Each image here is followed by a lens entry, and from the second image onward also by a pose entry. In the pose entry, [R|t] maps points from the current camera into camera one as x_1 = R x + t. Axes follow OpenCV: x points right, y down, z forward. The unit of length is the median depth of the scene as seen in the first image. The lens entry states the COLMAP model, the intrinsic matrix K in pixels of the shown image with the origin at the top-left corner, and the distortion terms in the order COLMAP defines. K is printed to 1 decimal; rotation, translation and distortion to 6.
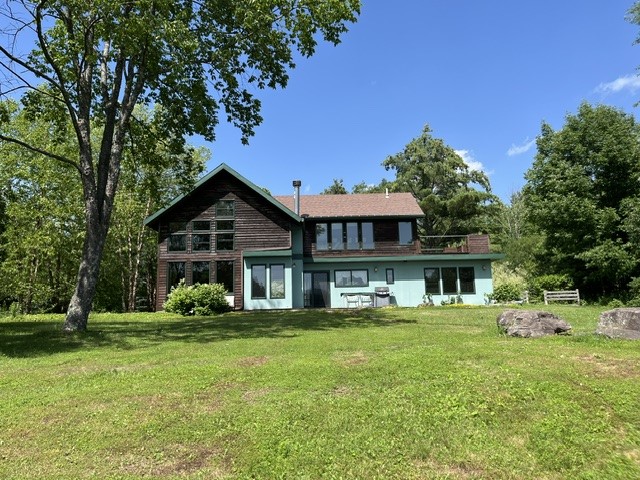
lens RADIAL K [[504.9, 0, 320.0], [0, 504.9, 240.0], [0, 0, 1]] dist [0.106282, -0.229907]
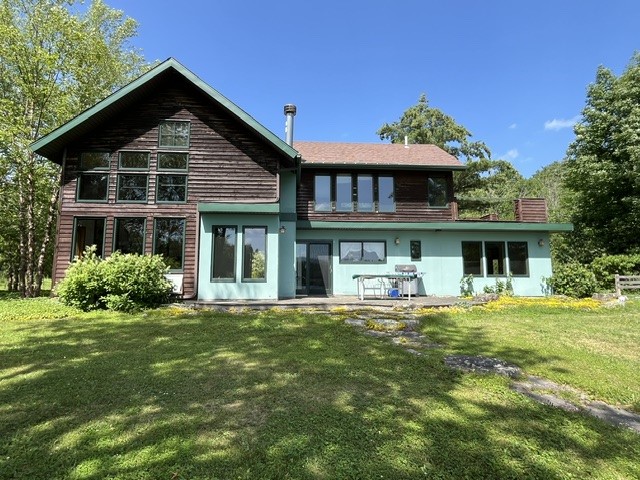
lens RADIAL K [[358.5, 0, 320.0], [0, 358.5, 240.0], [0, 0, 1]] dist [-0.002277, -0.000138]
pose [[0.998026, 0.032184, 0.053927, -0.027383], [-0.035018, 0.998009, 0.052452, 0.036521], [-0.052131, -0.054237, 0.997166, 0.526832]]
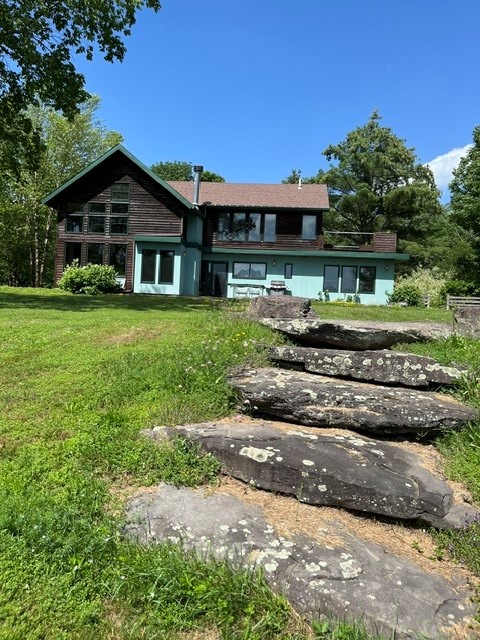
lens RADIAL K [[504.9, 0, 240.0], [0, 504.9, 320.0], [0, 0, 1]] dist [0.106282, -0.229907]
pose [[0.989458, 0.076386, -0.123035, 0.183602], [-0.054797, 0.983892, 0.170159, 0.003624], [0.134051, -0.161623, 0.977706, 0.003808]]
